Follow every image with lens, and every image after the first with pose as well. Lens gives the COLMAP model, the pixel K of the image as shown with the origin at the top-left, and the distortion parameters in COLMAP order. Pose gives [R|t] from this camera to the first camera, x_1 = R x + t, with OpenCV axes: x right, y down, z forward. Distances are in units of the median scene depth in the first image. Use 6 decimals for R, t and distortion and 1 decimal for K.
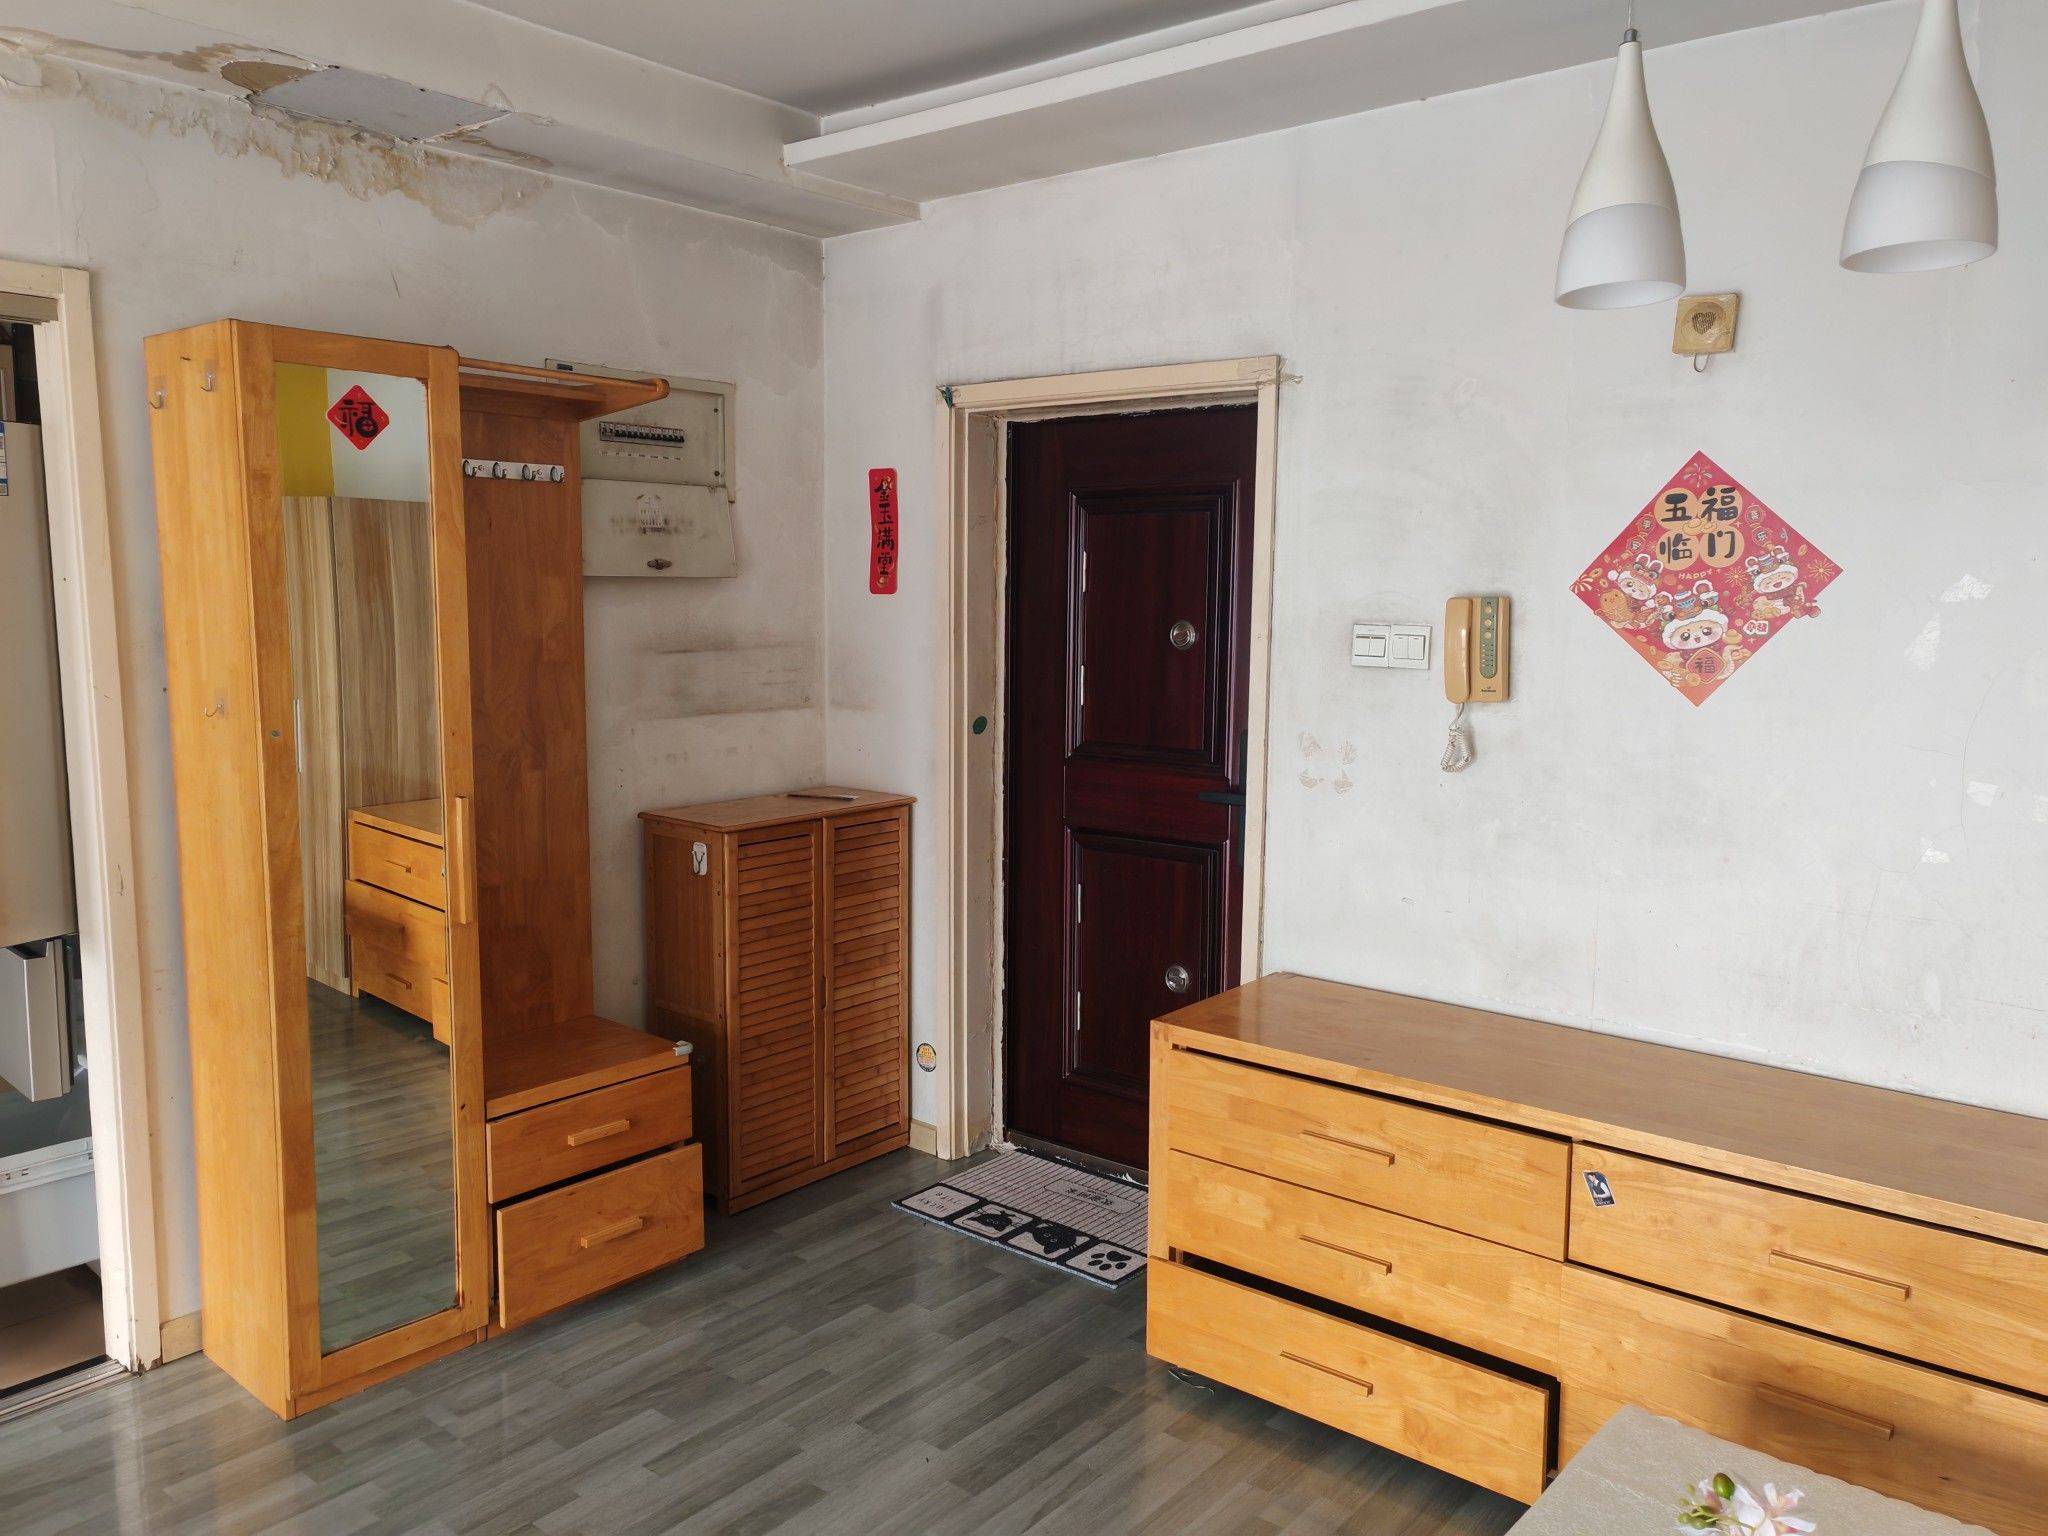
lens RADIAL K [[1555.6, 0, 1024.0], [0, 1555.6, 768.0], [0, 0, 1]] dist [0.065532, -0.003998]
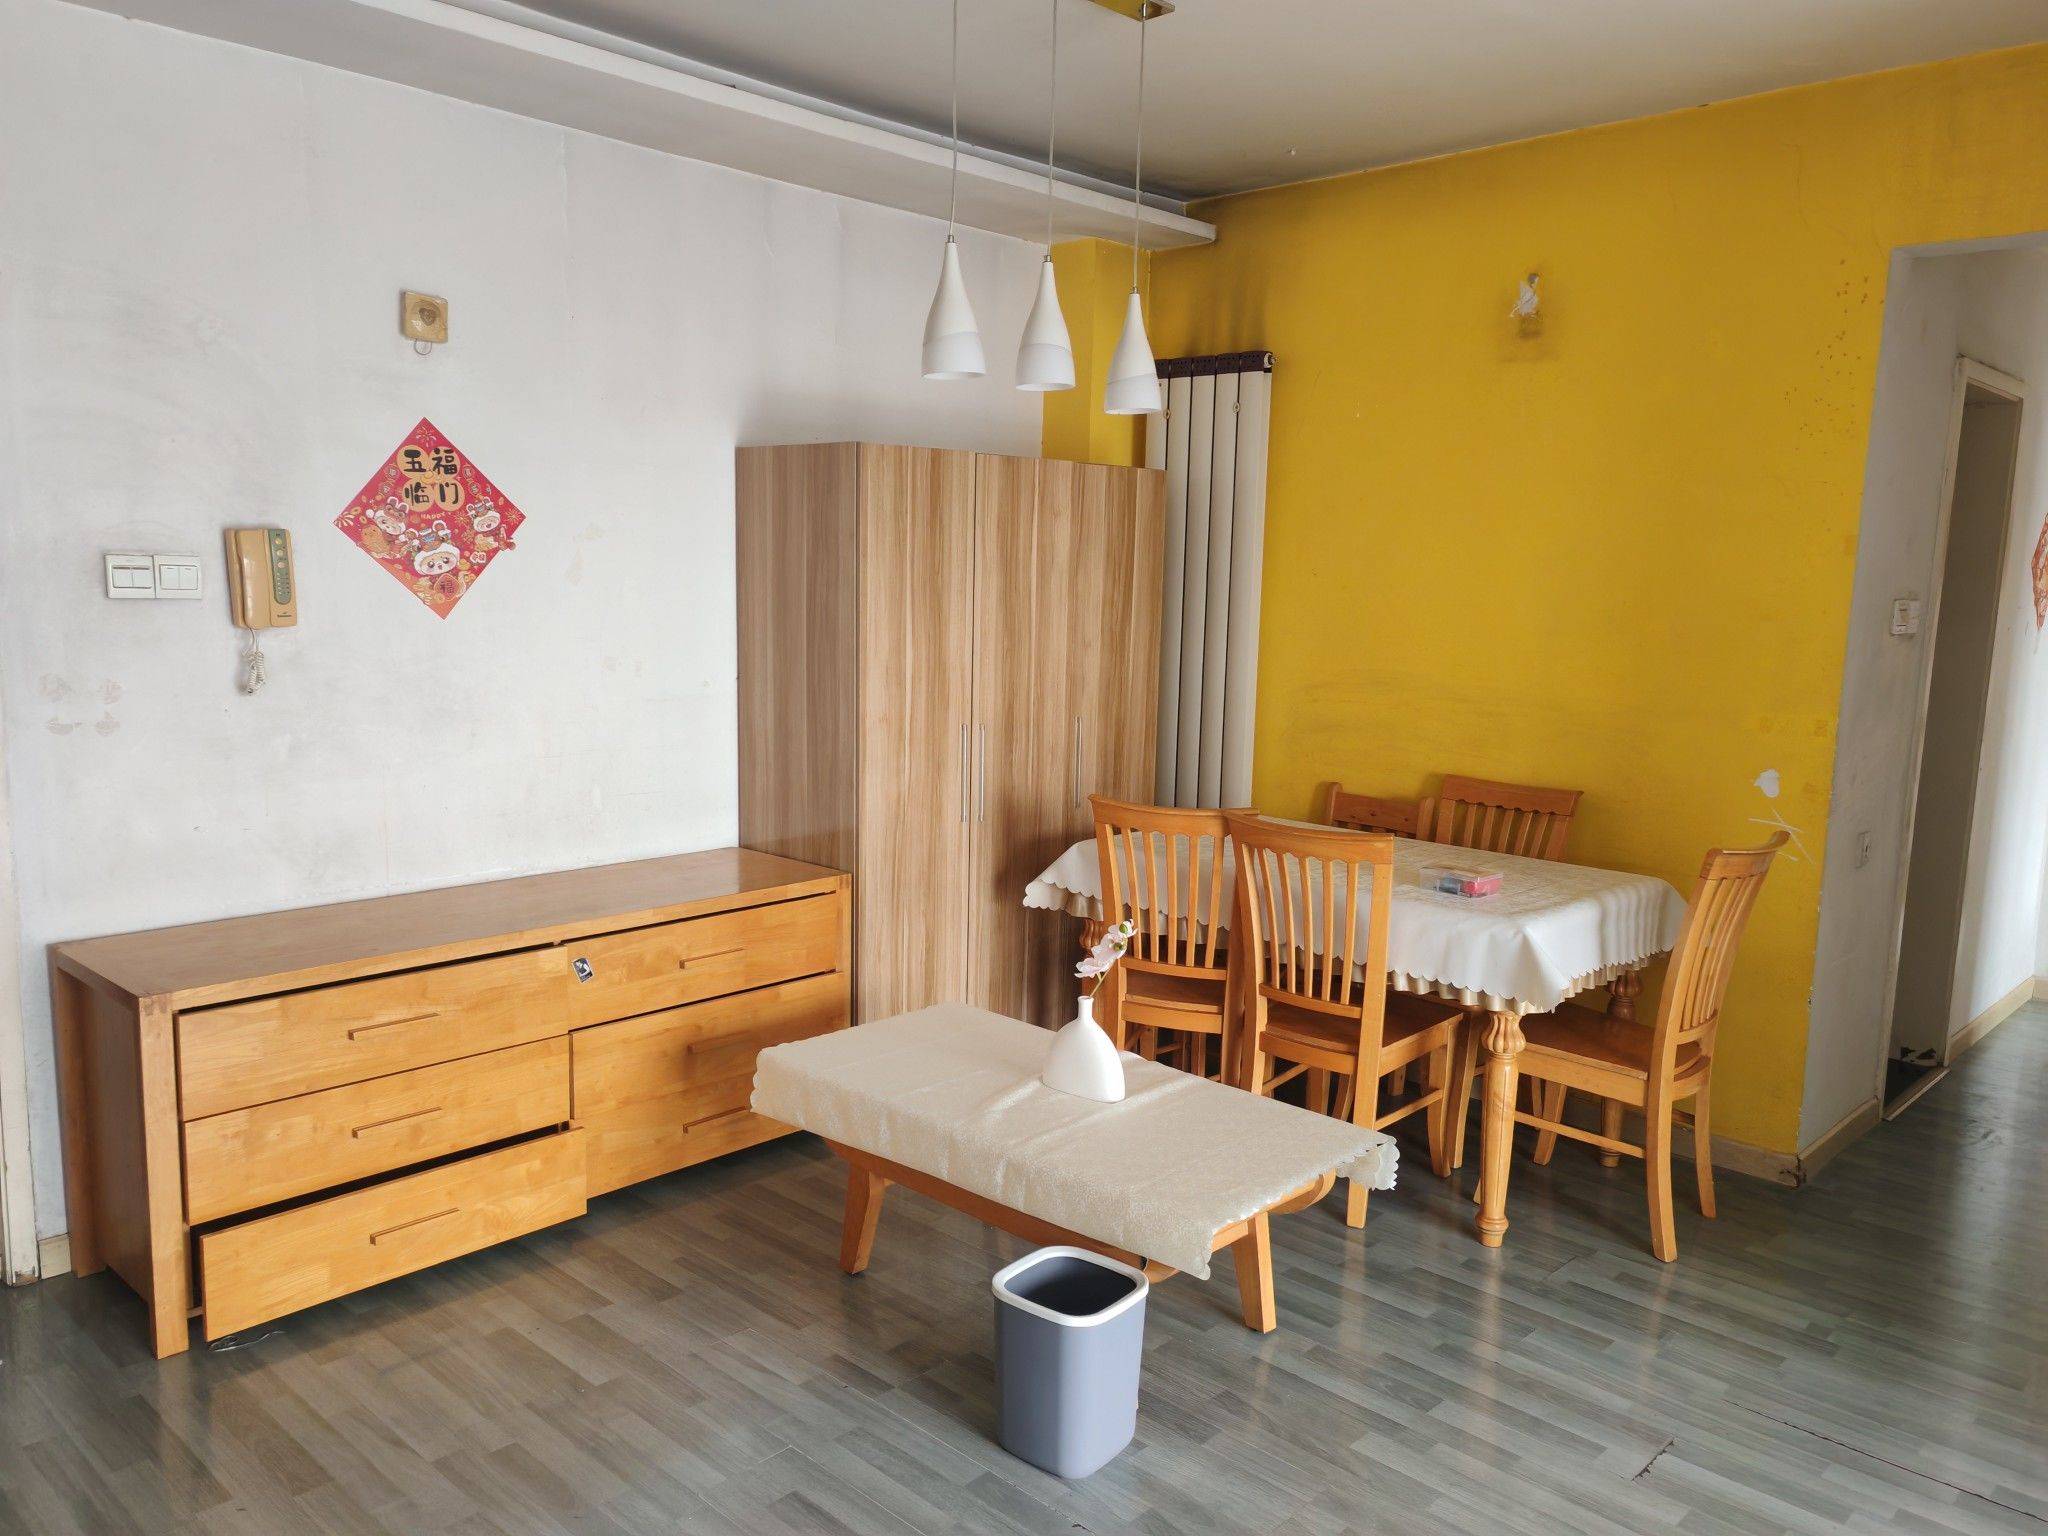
lens RADIAL K [[1555.6, 0, 1024.0], [0, 1555.6, 768.0], [0, 0, 1]] dist [0.065532, -0.003998]
pose [[0.062280, -0.138183, 0.988447, -0.826738], [0.099321, 0.986311, 0.131626, -0.041239], [-0.993105, 0.089976, 0.075151, 0.446438]]
